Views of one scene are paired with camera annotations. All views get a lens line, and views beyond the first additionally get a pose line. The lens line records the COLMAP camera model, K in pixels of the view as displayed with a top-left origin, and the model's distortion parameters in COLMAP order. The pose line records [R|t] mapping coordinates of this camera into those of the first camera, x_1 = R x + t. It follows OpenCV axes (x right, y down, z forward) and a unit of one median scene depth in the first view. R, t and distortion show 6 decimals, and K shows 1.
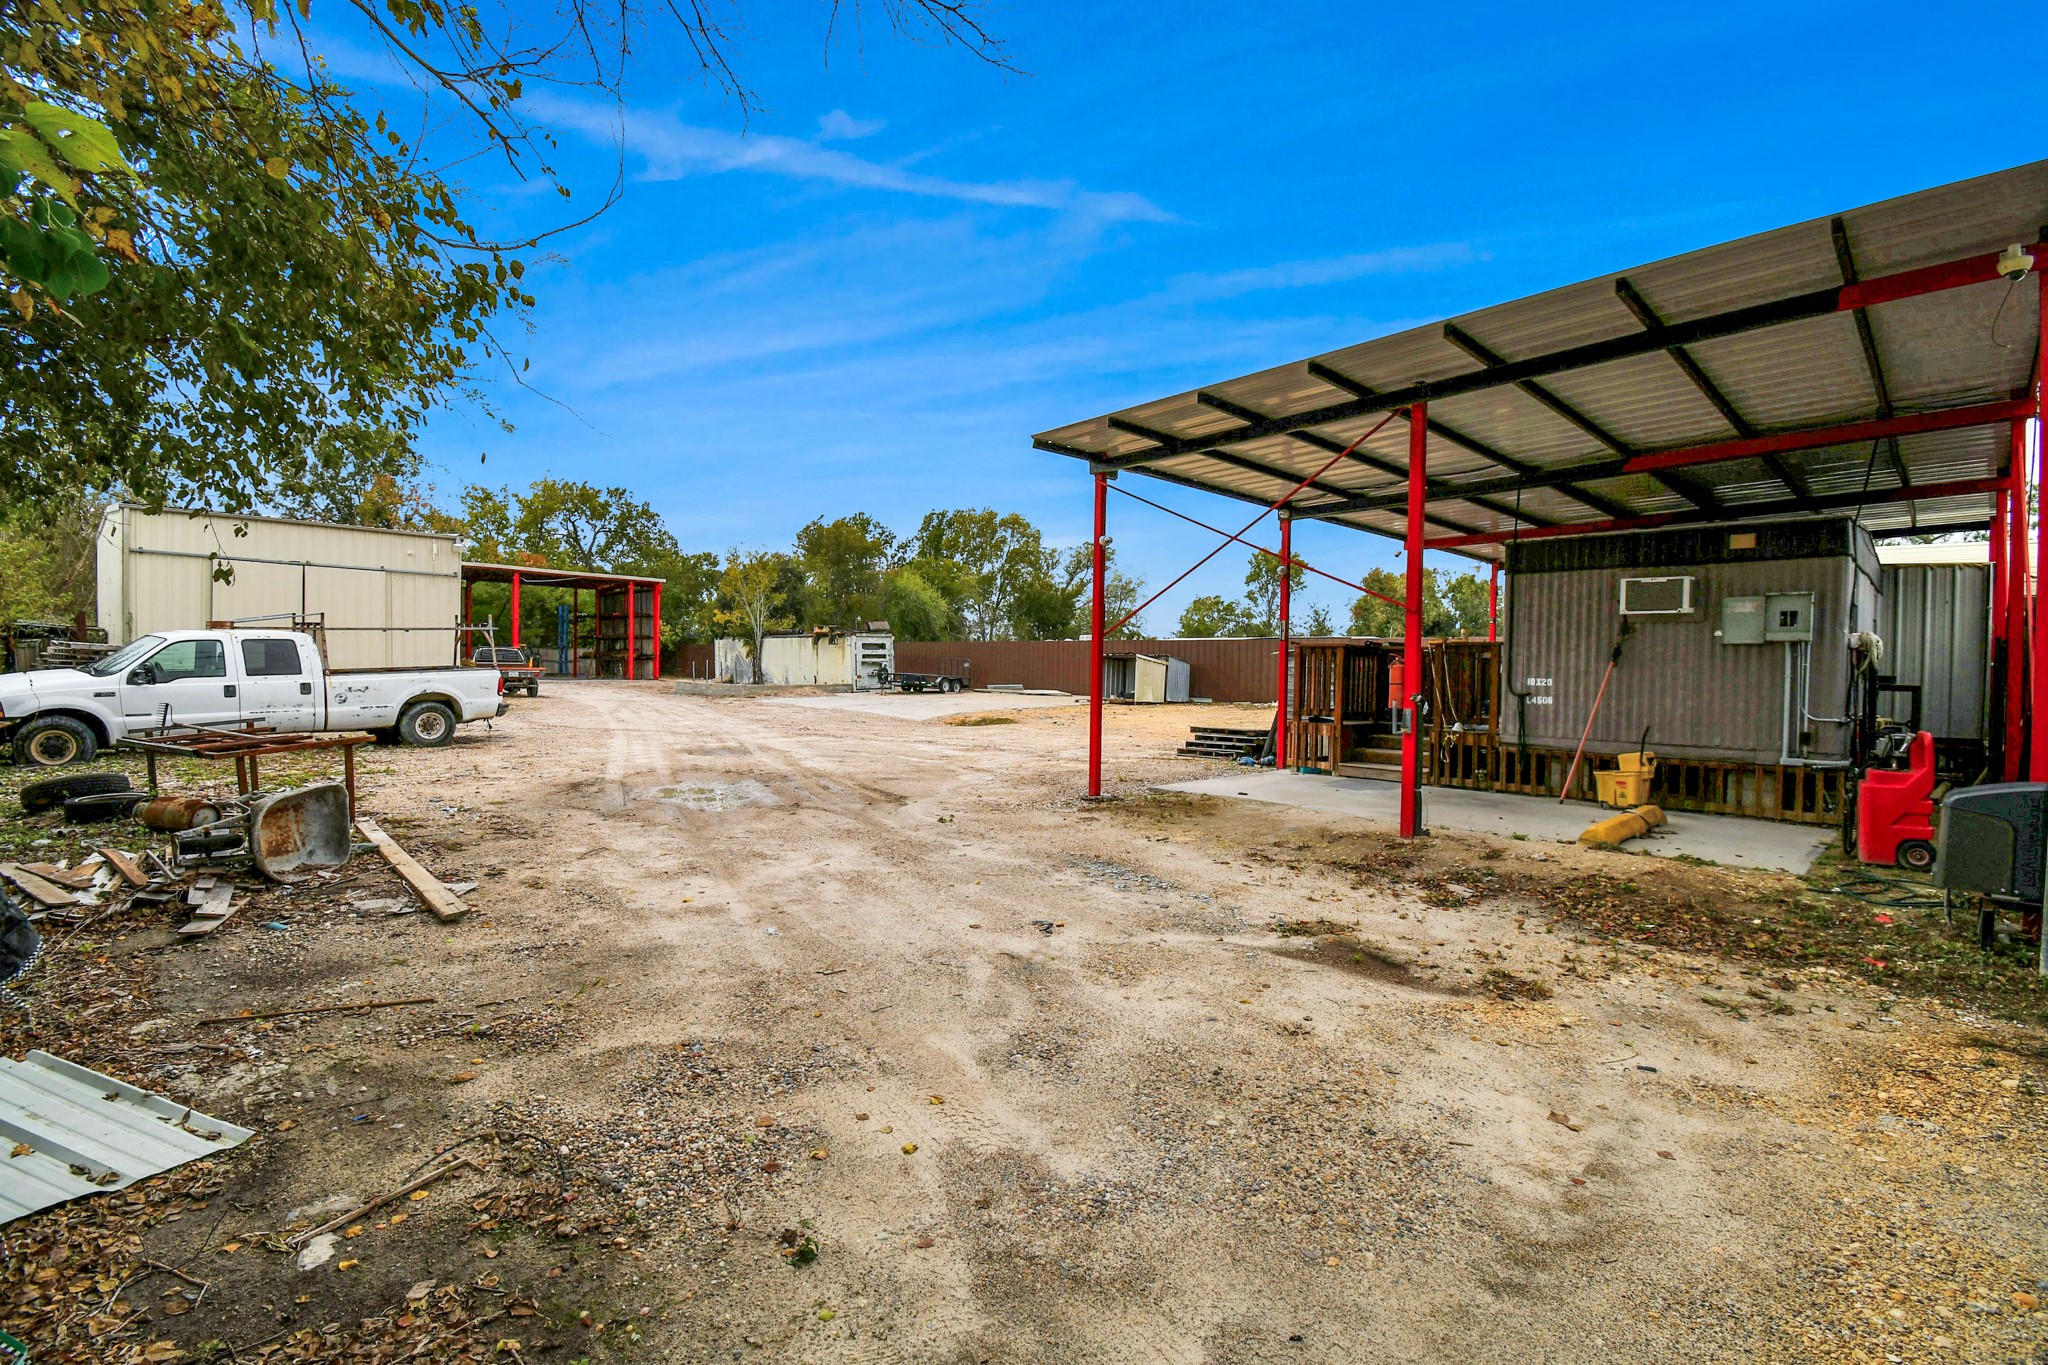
lens RADIAL K [[930.1, 0, 1033.5], [0, 930.1, 685.1], [0, 0, 1]] dist [0.004834, 0.000600]
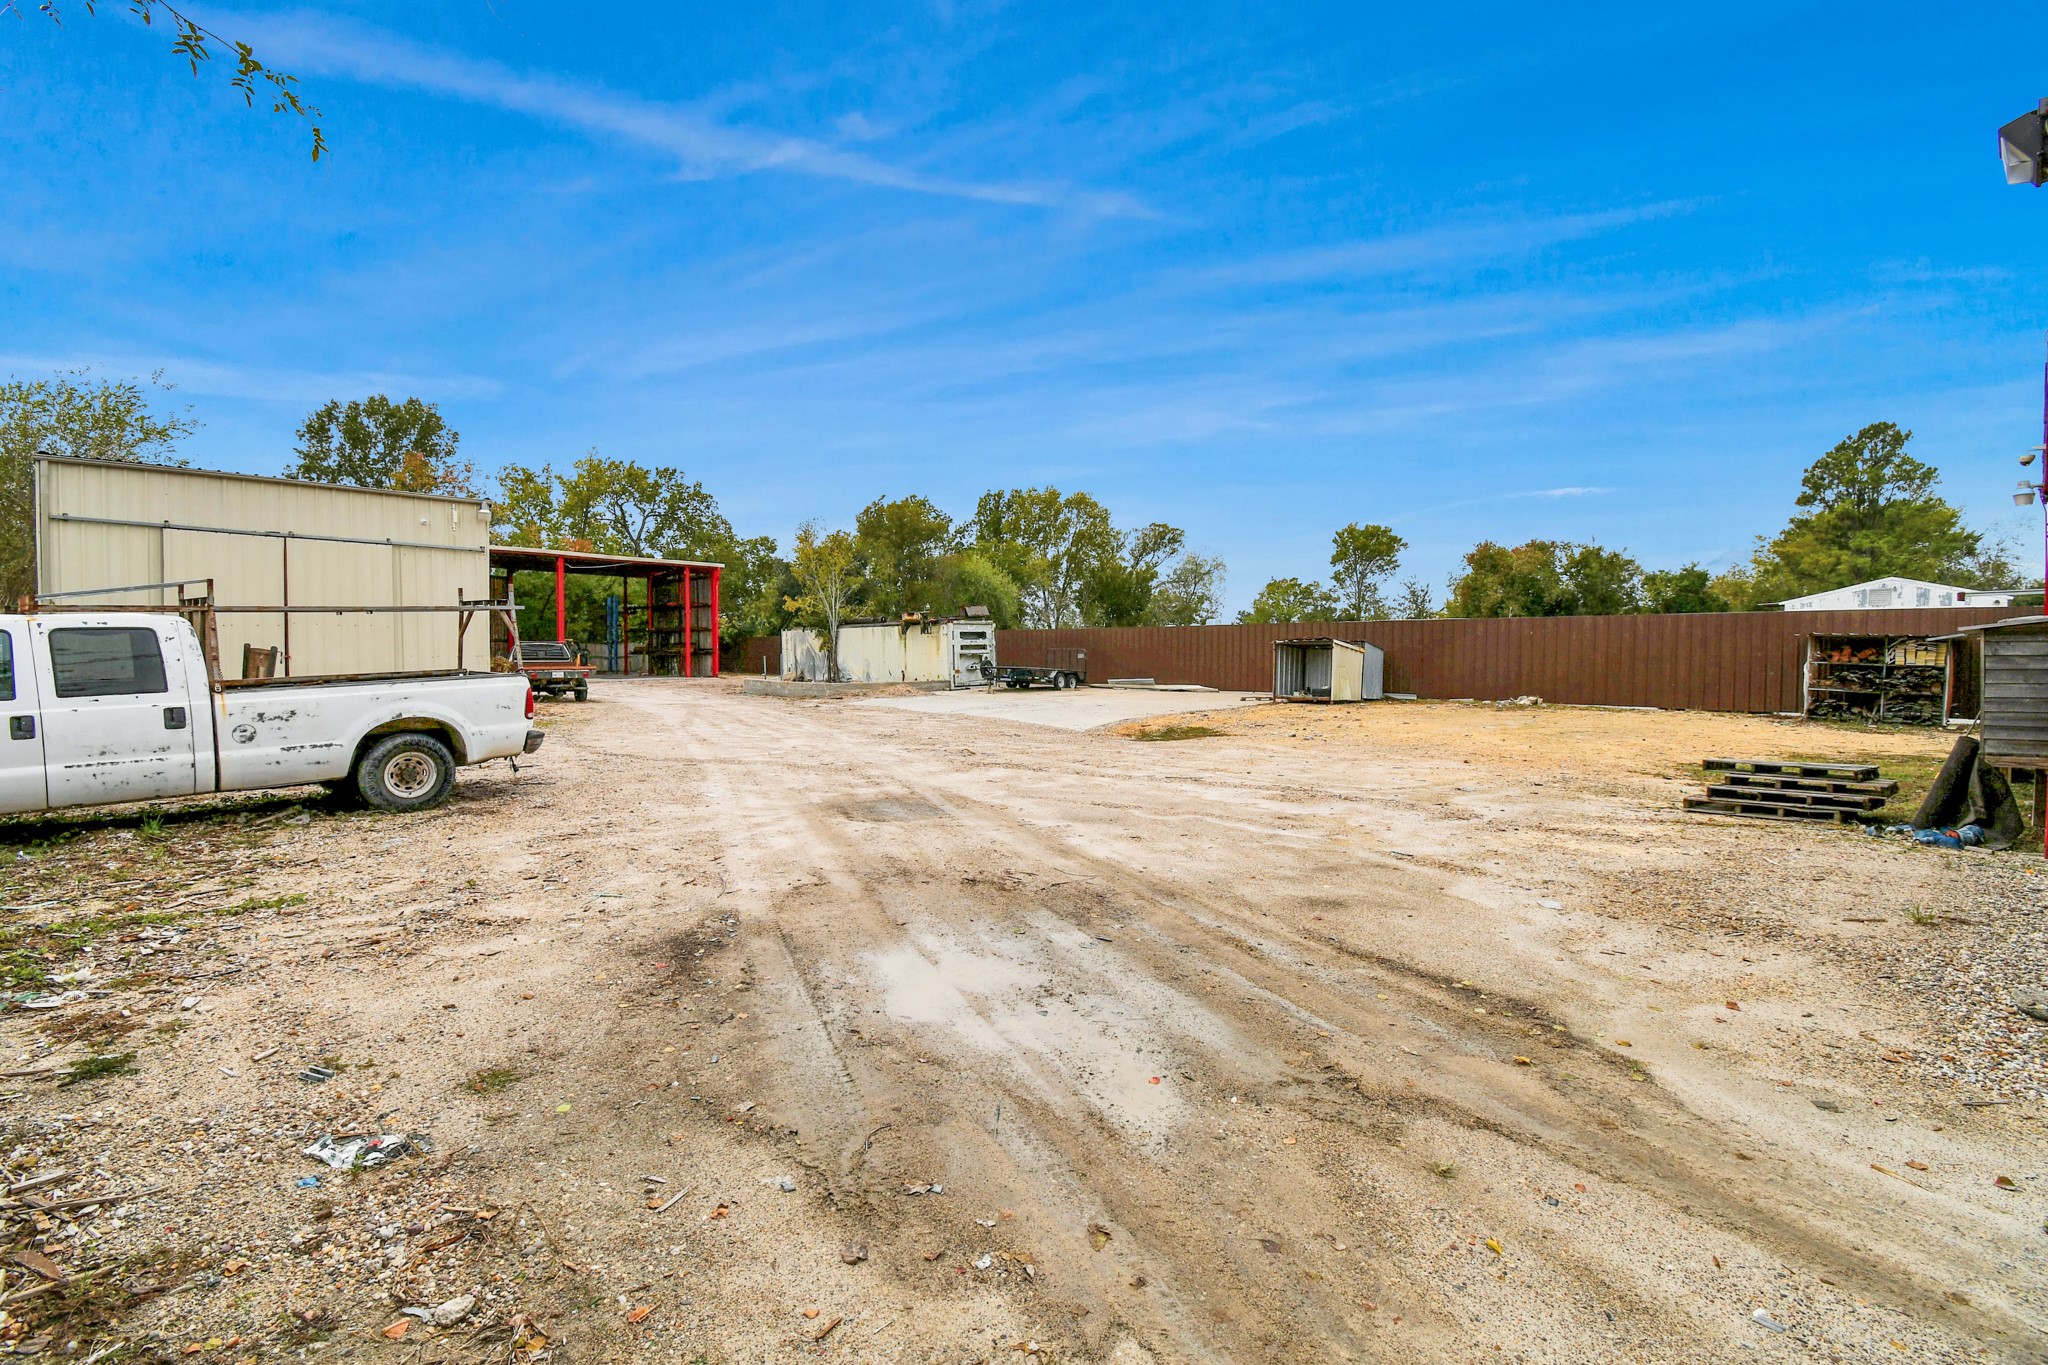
lens RADIAL K [[930.1, 0, 1028.3], [0, 930.1, 690.3], [0, 0, 1]] dist [0.004834, 0.000600]
pose [[0.998889, -0.011636, -0.045659, -0.074844], [0.012398, 0.999788, 0.016462, -0.004486], [0.045458, -0.017010, 0.998821, 0.139333]]
